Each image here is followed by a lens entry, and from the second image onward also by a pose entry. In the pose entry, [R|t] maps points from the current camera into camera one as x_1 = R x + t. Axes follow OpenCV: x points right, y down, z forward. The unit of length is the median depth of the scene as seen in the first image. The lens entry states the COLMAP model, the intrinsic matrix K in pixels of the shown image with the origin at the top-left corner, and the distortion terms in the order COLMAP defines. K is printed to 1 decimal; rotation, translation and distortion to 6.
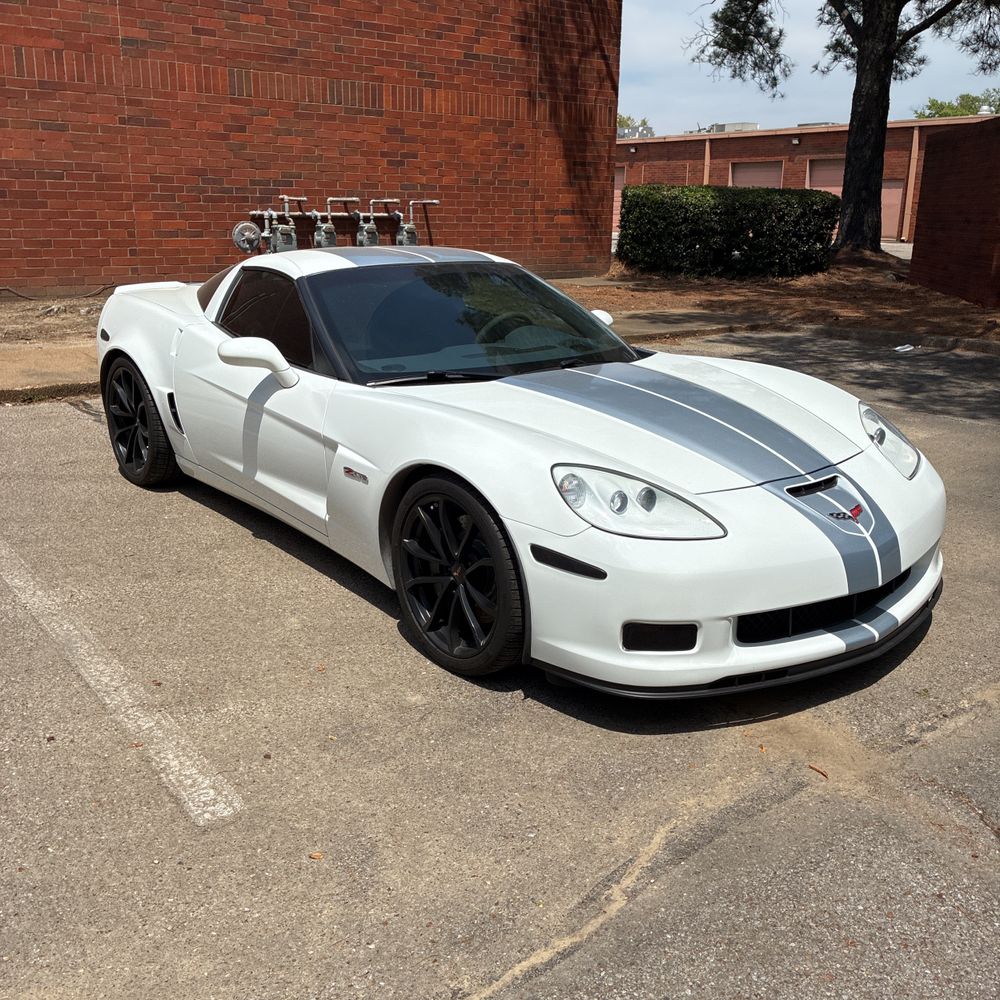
lens RADIAL K [[1010.6, 0, 500.0], [0, 1010.6, 500.0], [0, 0, 1]] dist [0.010030, 0.020365]
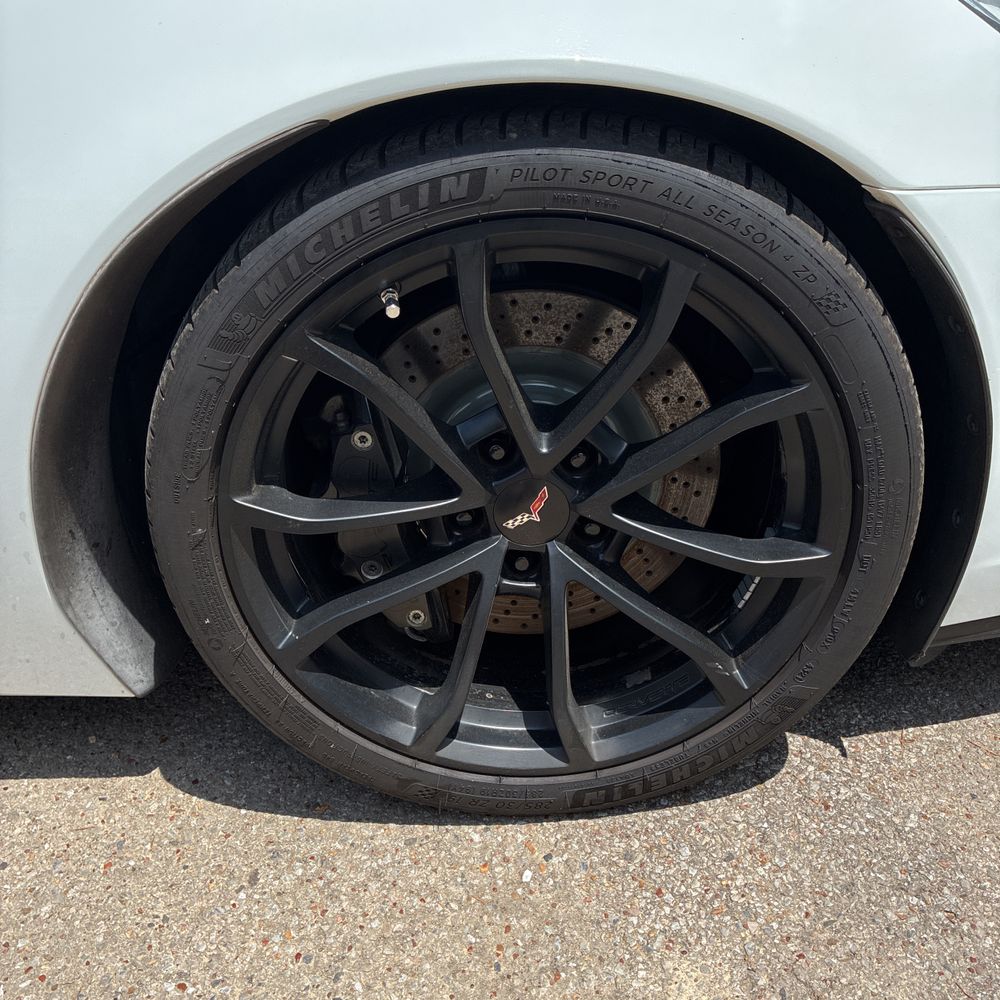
lens RADIAL K [[1031.8, 0, 500.0], [0, 1031.8, 500.0], [0, 0, 1]] dist [0.028796, -0.048455]
pose [[0.623453, -0.424979, 0.656276, -0.052943], [0.294483, 0.905201, 0.306417, -0.004406], [-0.724283, 0.002226, 0.689500, 0.185171]]
